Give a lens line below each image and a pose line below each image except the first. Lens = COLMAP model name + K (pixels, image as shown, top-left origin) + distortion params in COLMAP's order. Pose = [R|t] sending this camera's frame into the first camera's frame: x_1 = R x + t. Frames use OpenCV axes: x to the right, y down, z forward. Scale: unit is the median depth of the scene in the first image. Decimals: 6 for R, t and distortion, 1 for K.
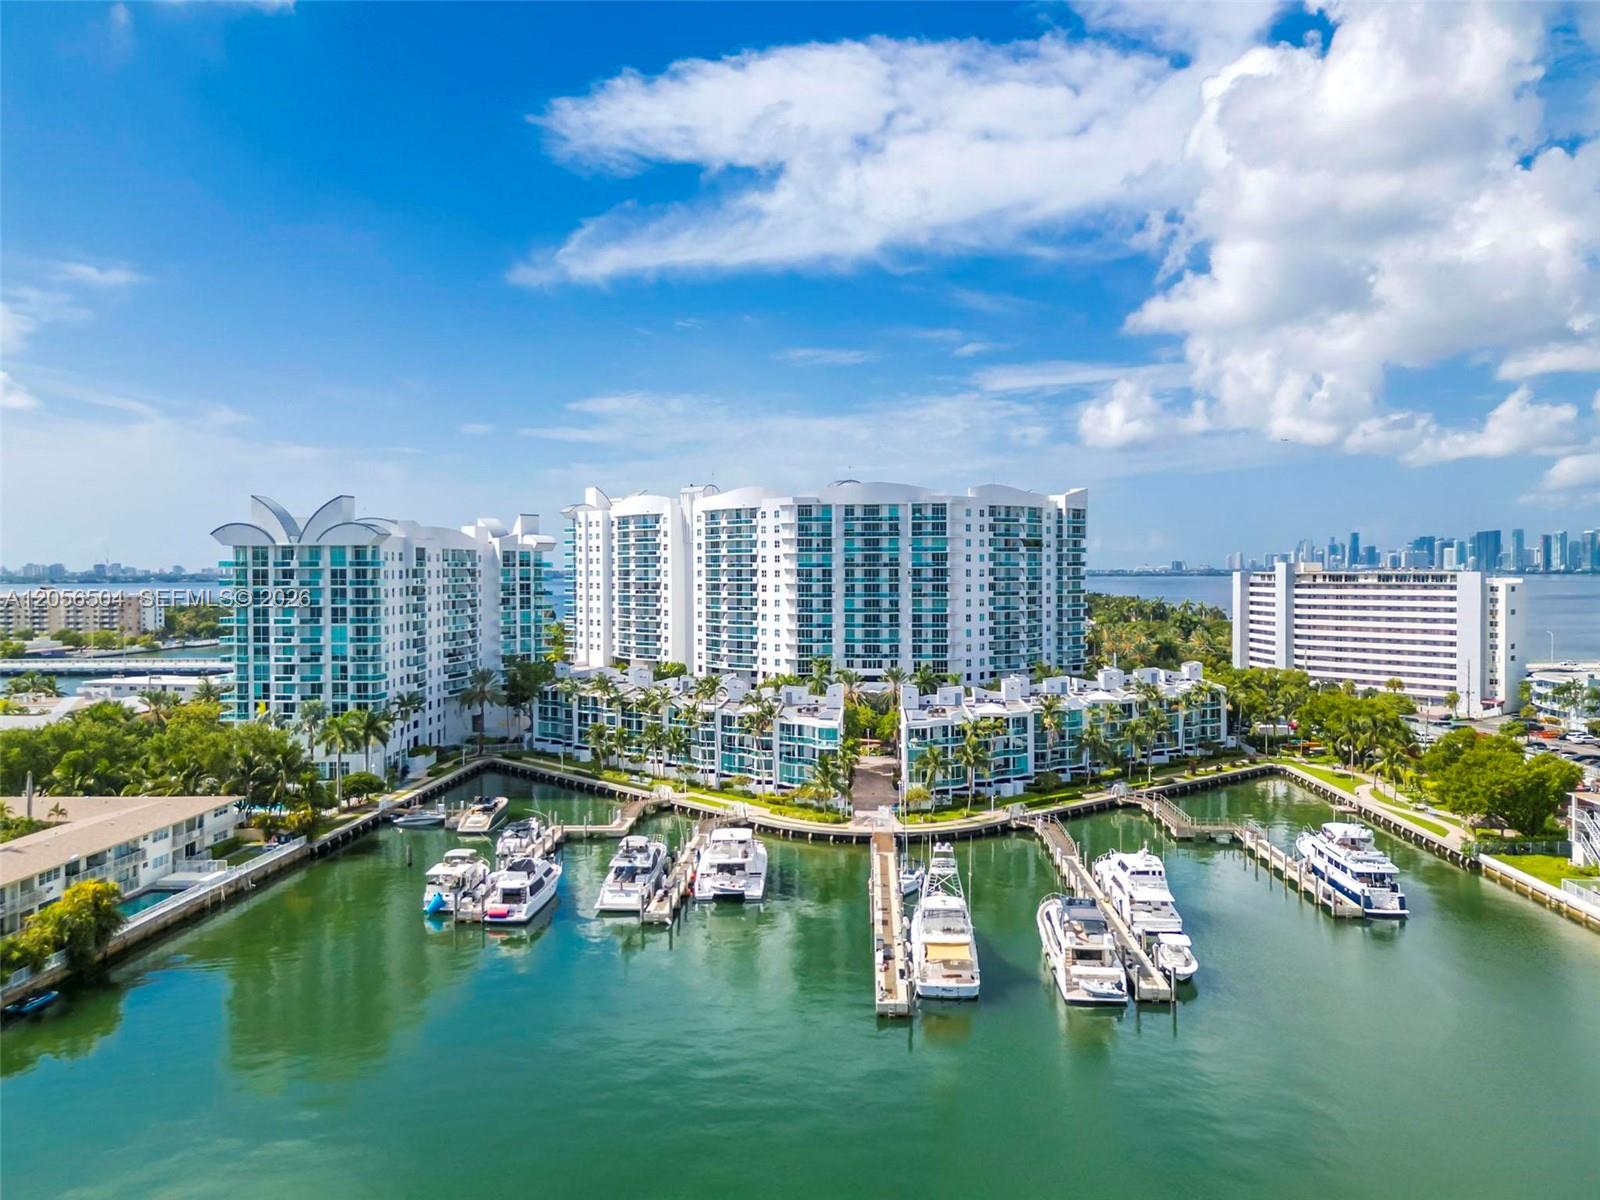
lens RADIAL K [[1151.9, 0, 821.9], [0, 1151.9, 561.6], [0, 0, 1]] dist [0.094510, -0.045047]
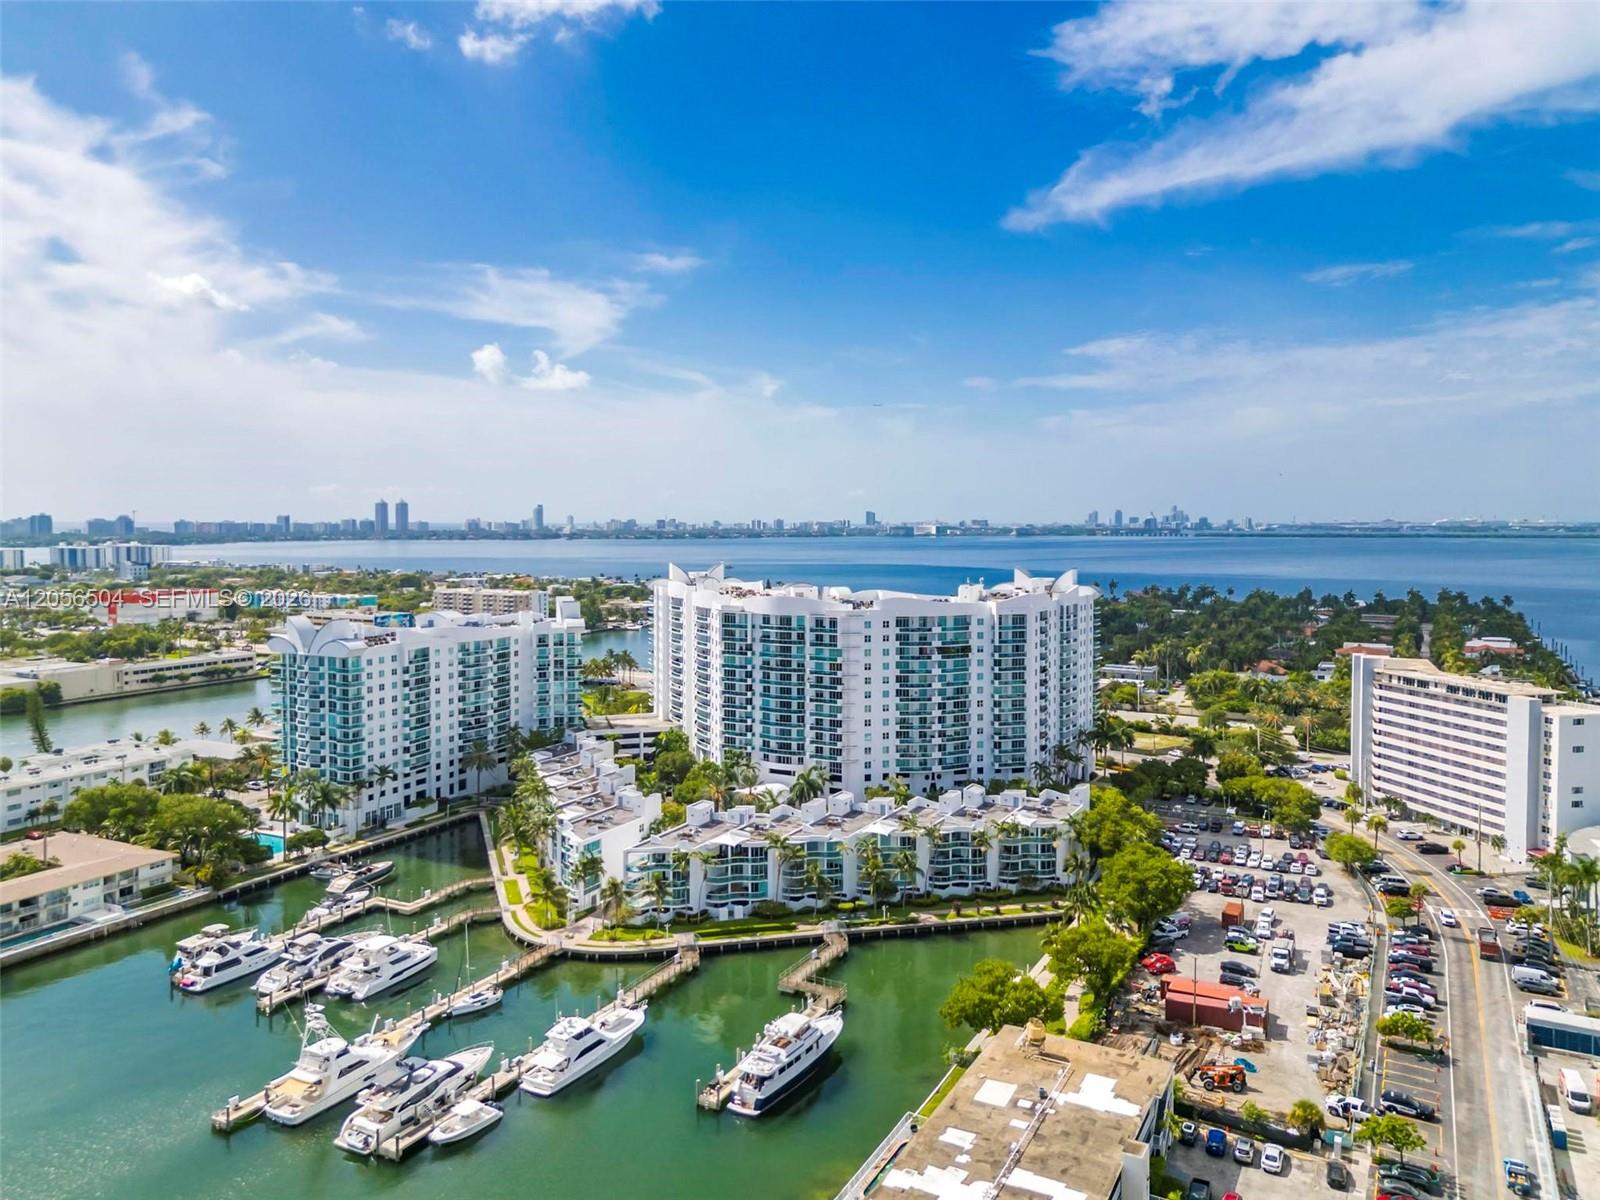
lens RADIAL K [[1151.9, 0, 790.8], [0, 1151.9, 606.1], [0, 0, 1]] dist [0.094510, -0.045047]
pose [[0.900028, 0.039811, -0.434011, 0.449432], [-0.002321, 0.996243, 0.086572, -0.130842], [0.435827, -0.076909, 0.896739, 0.016037]]
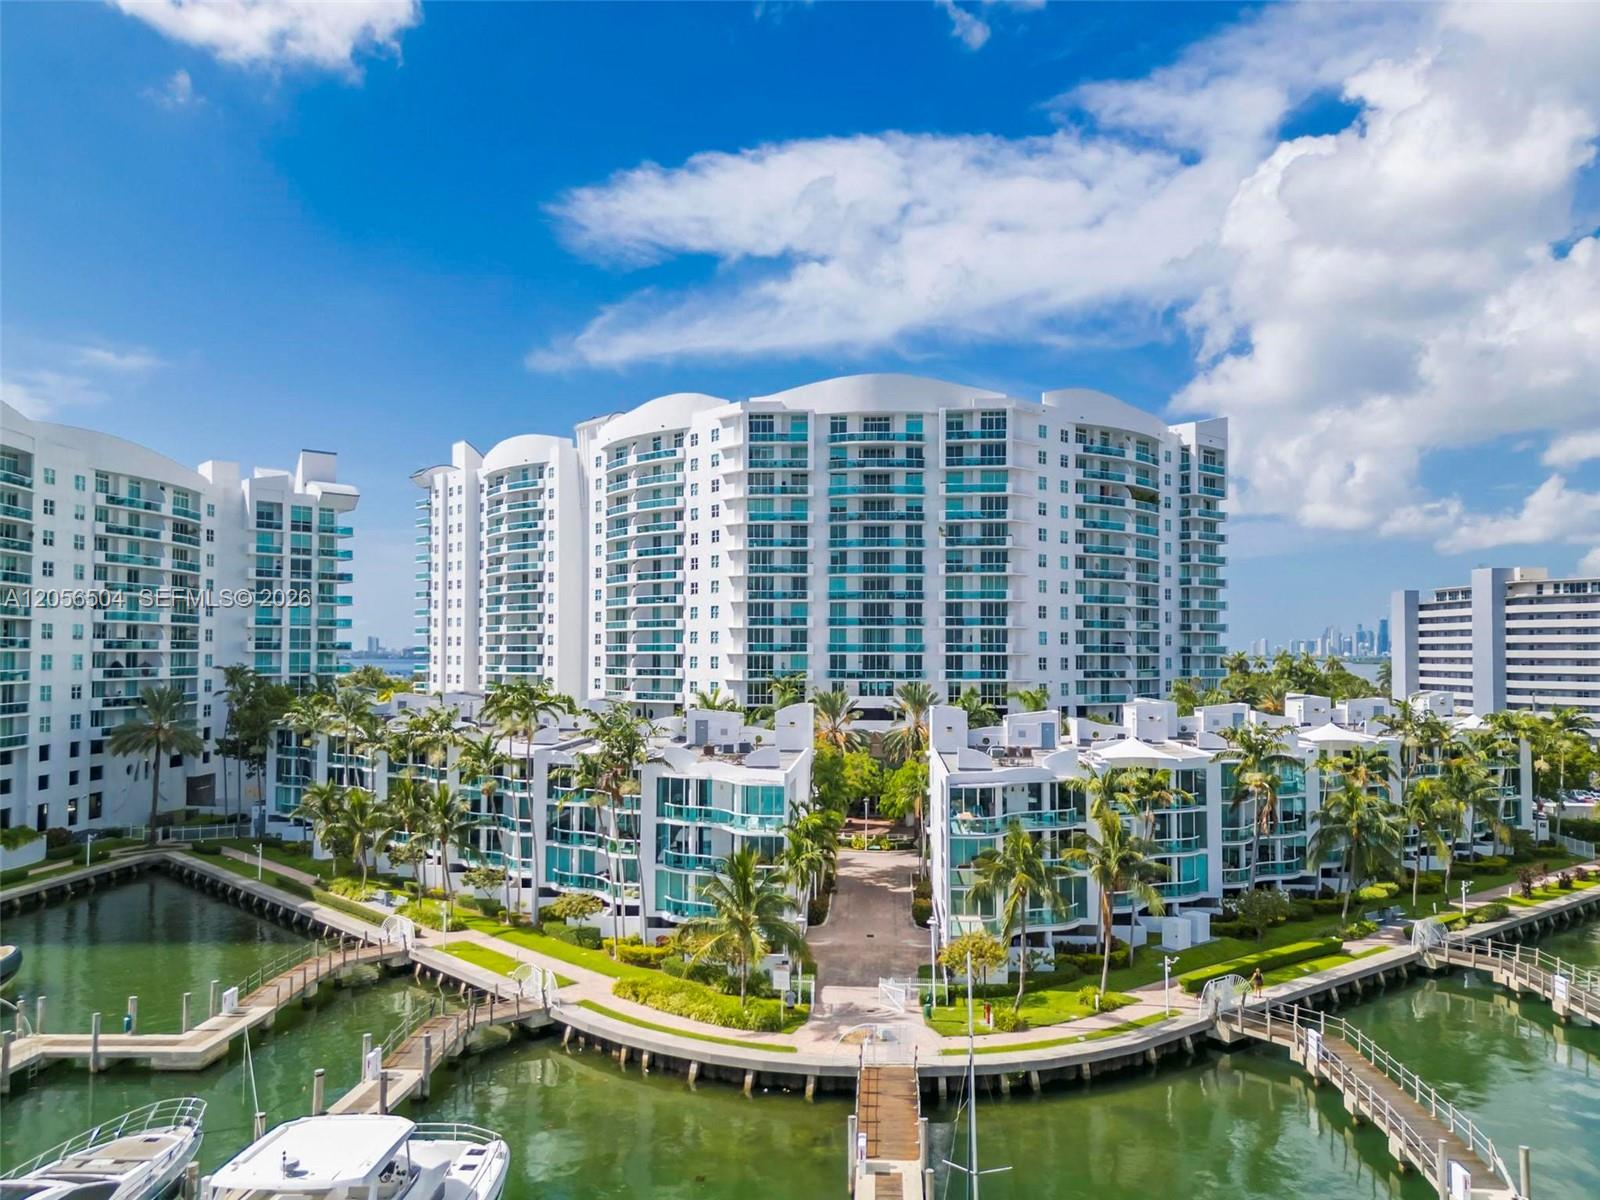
lens RADIAL K [[1151.9, 0, 827.8], [0, 1151.9, 605.1], [0, 0, 1]] dist [0.094510, -0.045047]
pose [[0.999959, 0.004882, -0.007684, 0.020137], [-0.005173, 0.999253, -0.038310, 0.058875], [0.007491, 0.038348, 0.999236, 0.358762]]
